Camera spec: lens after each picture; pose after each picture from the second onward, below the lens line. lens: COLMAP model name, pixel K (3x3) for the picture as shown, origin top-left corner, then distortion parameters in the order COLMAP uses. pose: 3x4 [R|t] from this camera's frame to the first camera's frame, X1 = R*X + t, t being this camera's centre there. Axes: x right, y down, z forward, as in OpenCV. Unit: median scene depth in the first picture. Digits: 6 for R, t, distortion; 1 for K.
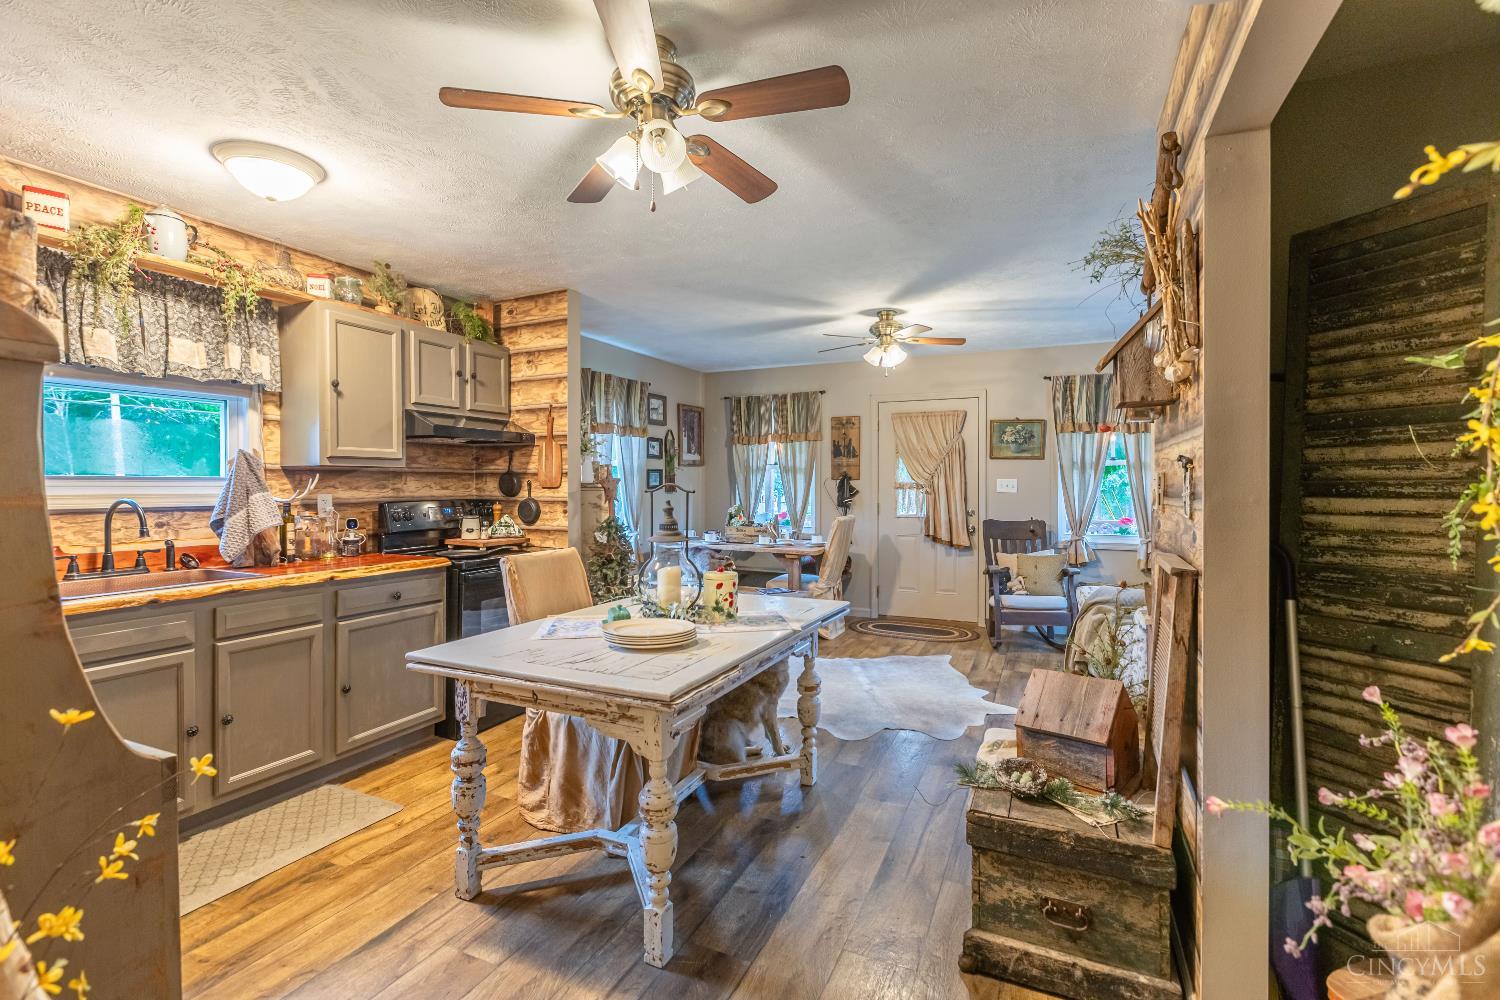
lens RADIAL K [[681.7, 0, 744.9], [0, 681.7, 490.3], [0, 0, 1]] dist [0.001395, -0.000581]
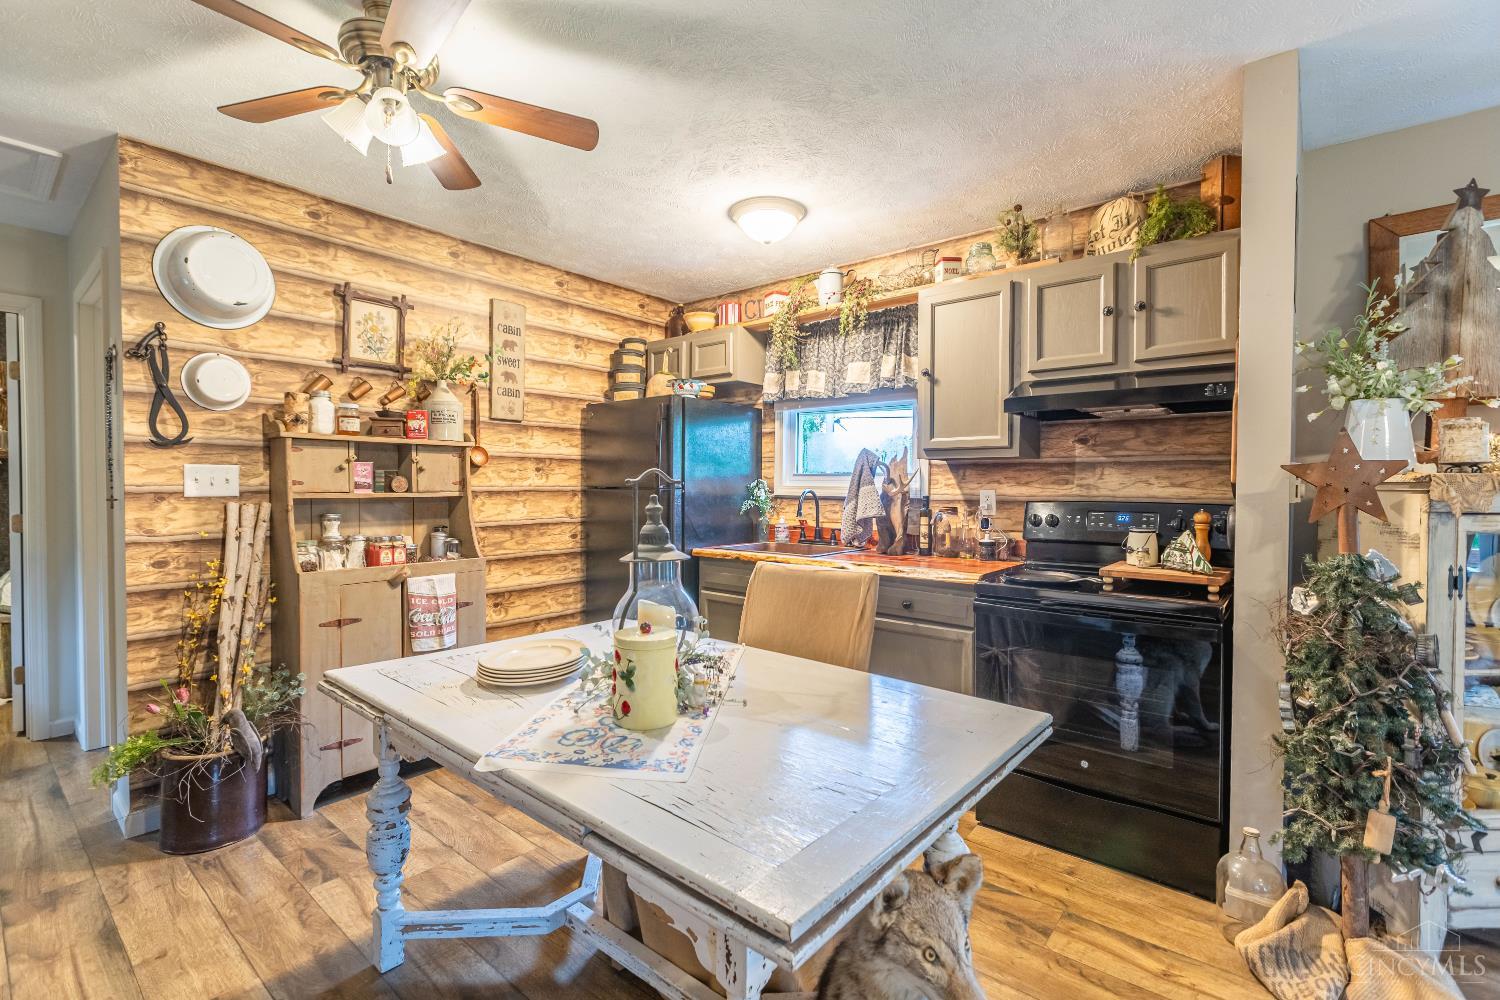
lens RADIAL K [[681.7, 0, 745.1], [0, 681.7, 499.7], [0, 0, 1]] dist [0.001395, -0.000581]
pose [[-0.267279, 0.018737, -0.963437, 0.299239], [-0.014368, 0.999622, 0.023427, 0.001587], [0.963512, 0.020105, -0.266908, 0.786449]]
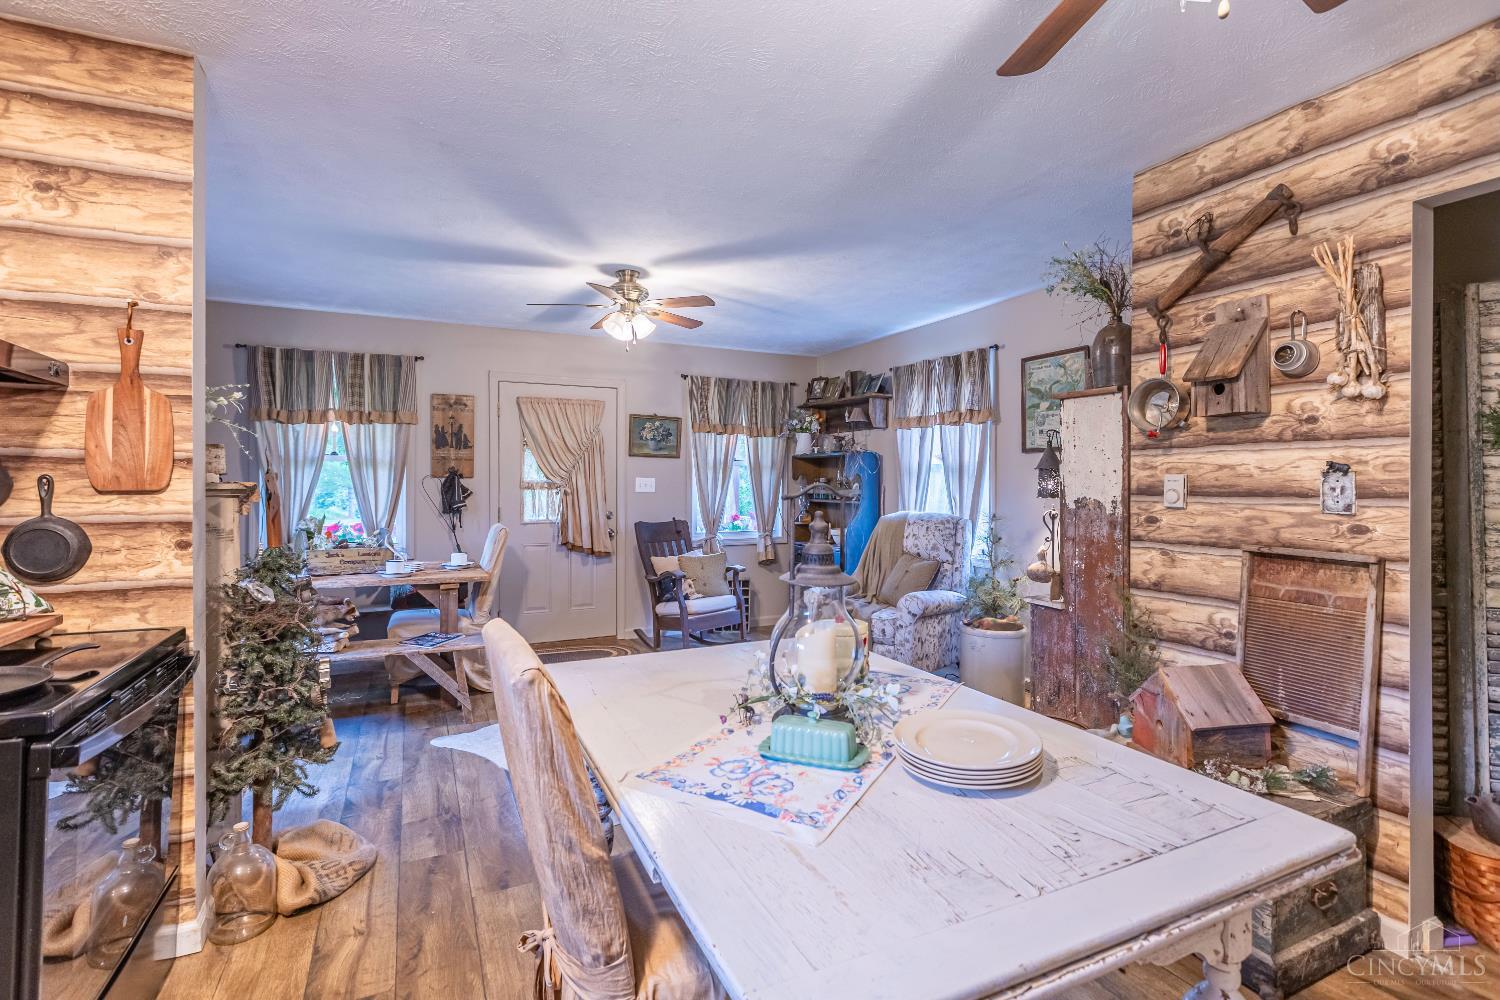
lens RADIAL K [[681.7, 0, 751.1], [0, 681.7, 487.0], [0, 0, 1]] dist [0.001395, -0.000581]
pose [[0.628307, -0.005298, 0.777948, -0.375651], [0.008290, 0.999966, 0.000115, -0.003803], [-0.777921, 0.006376, 0.628329, 0.418124]]
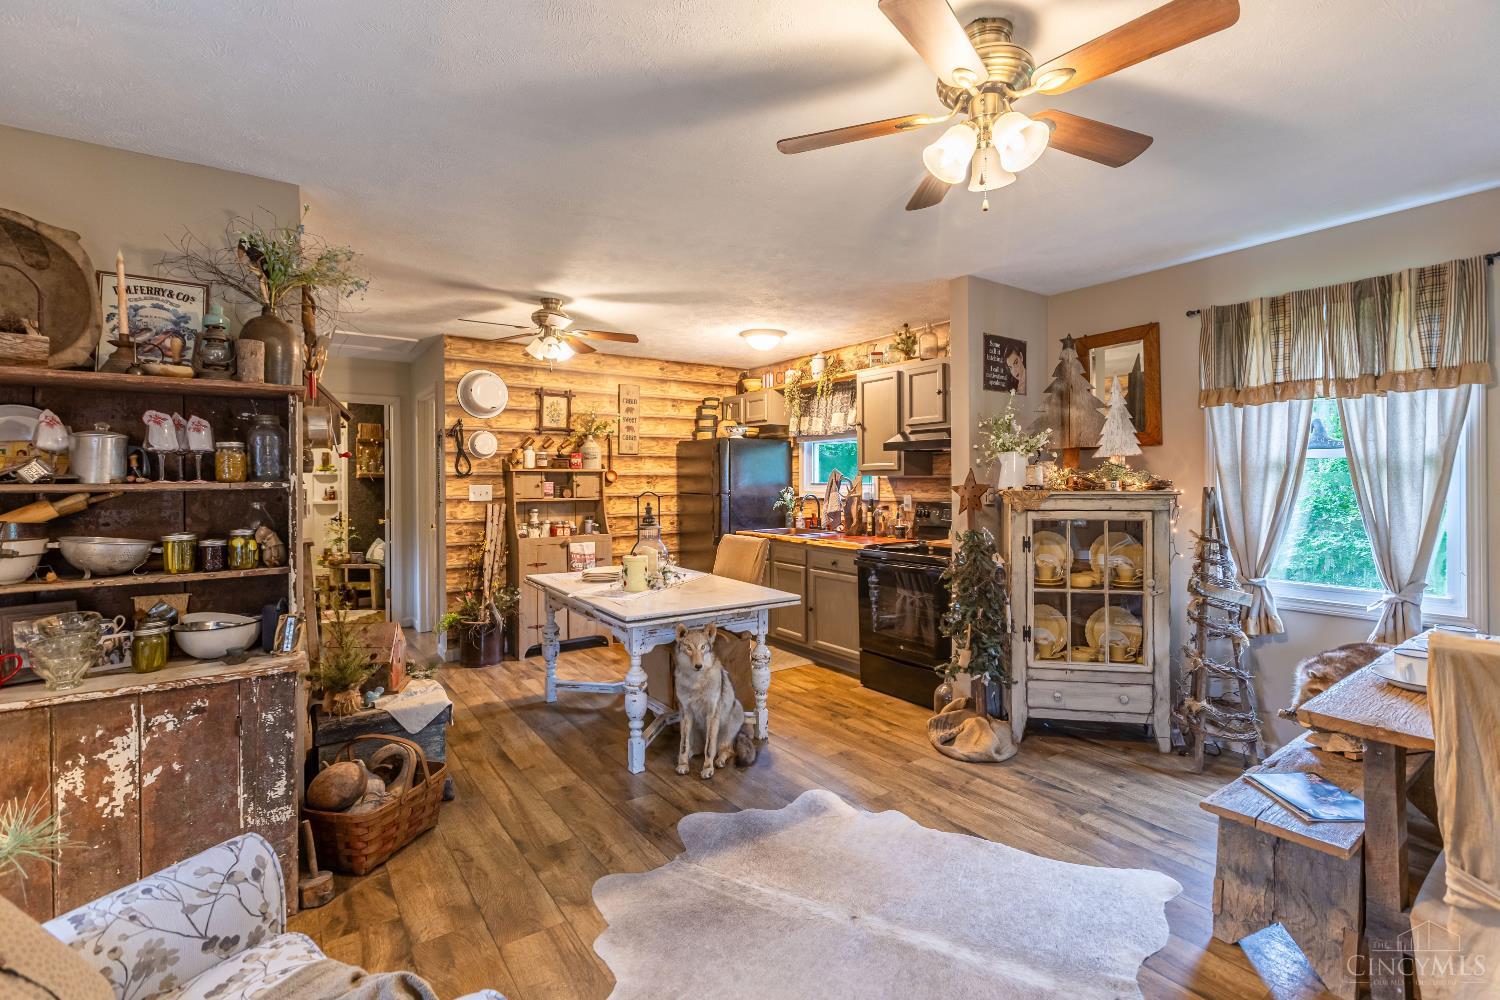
lens RADIAL K [[681.7, 0, 779.9], [0, 681.7, 486.1], [0, 0, 1]] dist [0.001395, -0.000581]
pose [[-0.472184, 0.008532, -0.881459, 0.668846], [-0.005464, 0.999906, 0.012606, -0.025183], [0.881483, 0.010769, -0.472092, 1.222594]]
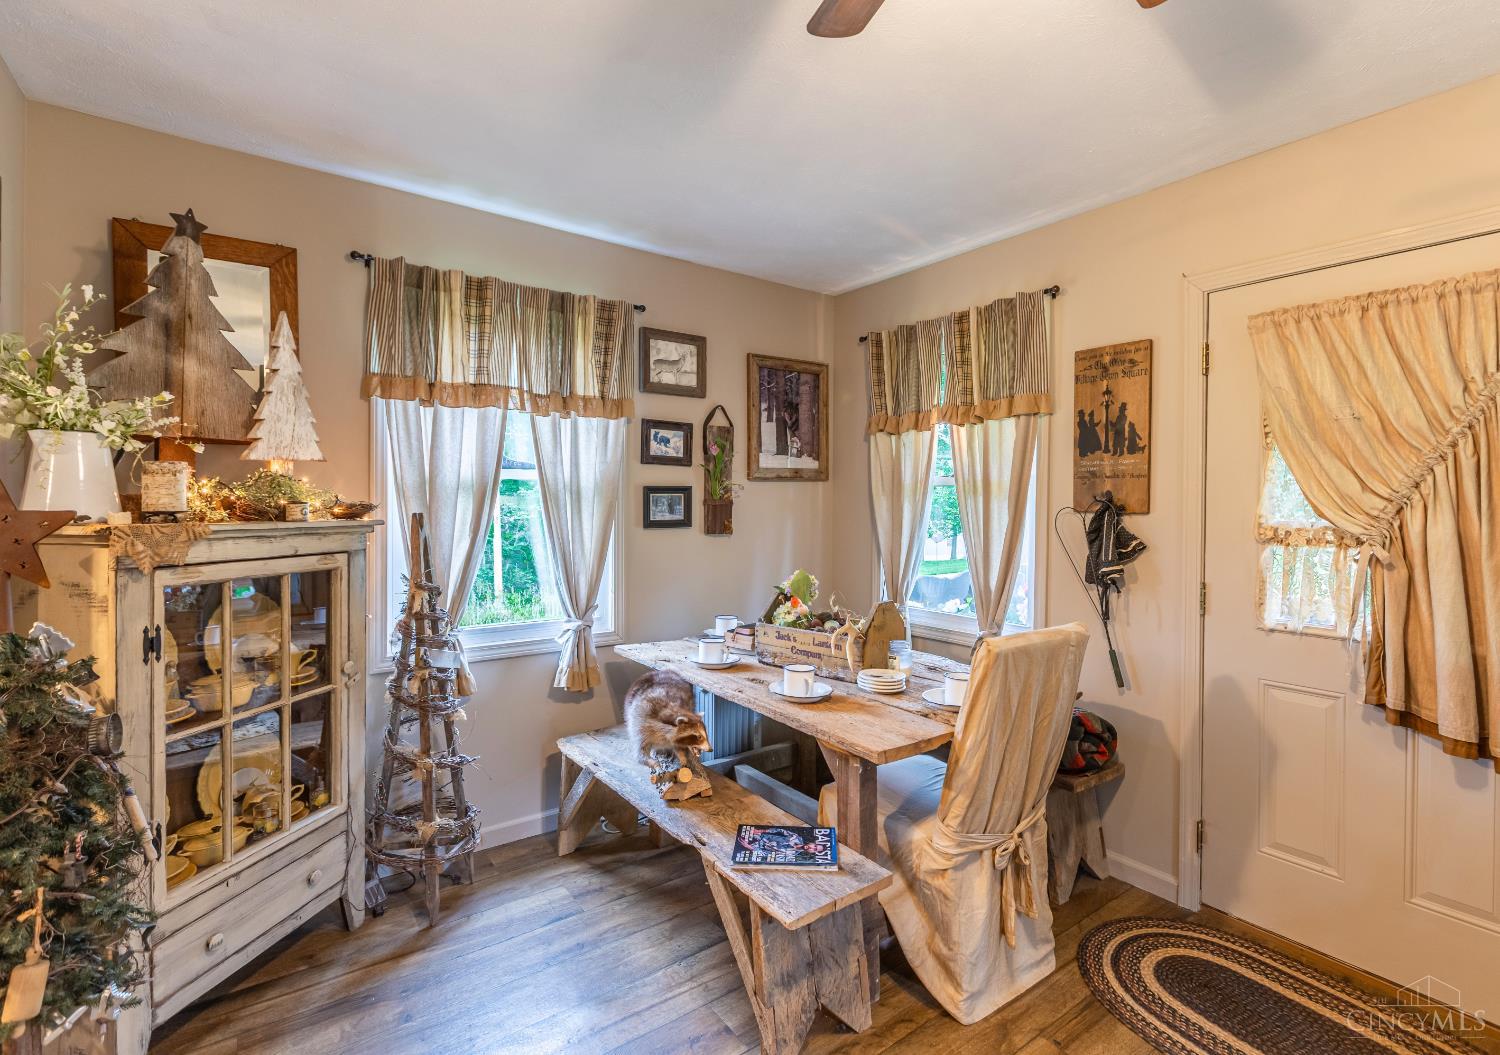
lens RADIAL K [[708.6, 0, 793.9], [0, 708.6, 507.2], [0, 0, 1]] dist [0.001246, -0.001643]
pose [[0.886669, 0.010269, -0.462291, 0.276481], [-0.013982, 0.999892, -0.004607, -0.023126], [0.462193, 0.010548, 0.886716, 0.910644]]
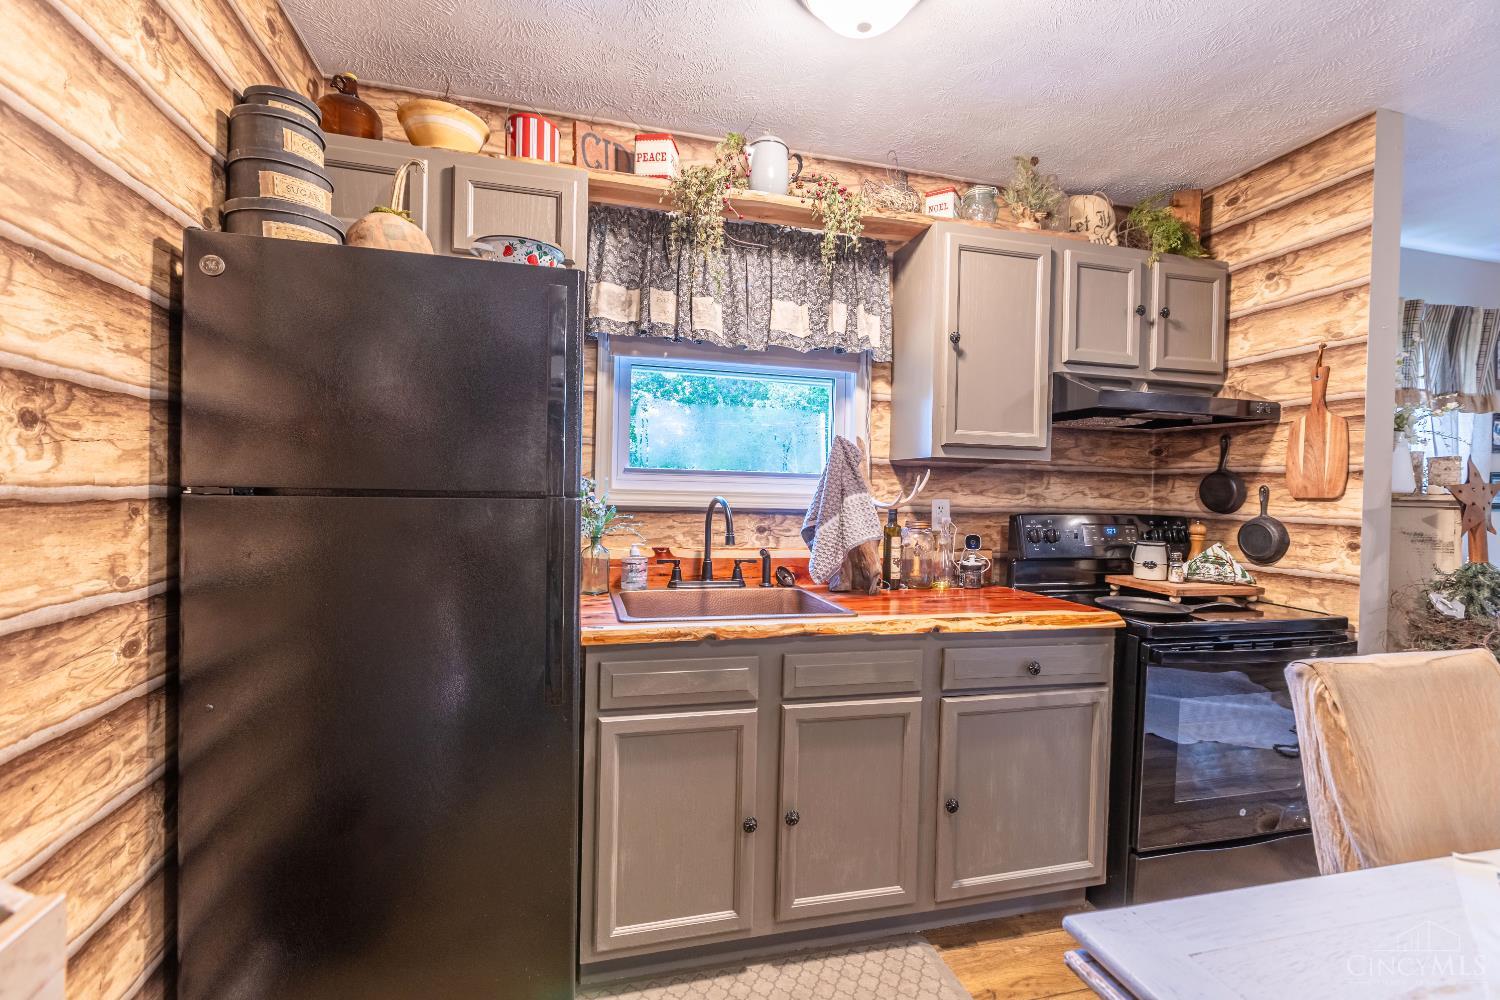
lens RADIAL K [[681.7, 0, 730.1], [0, 681.7, 498.4], [0, 0, 1]] dist [0.001395, -0.000581]
pose [[0.634365, 0.023365, -0.772681, -0.163158], [-0.029248, 0.999553, 0.006213, 0.005629], [0.772480, 0.018658, 0.634765, 0.303805]]
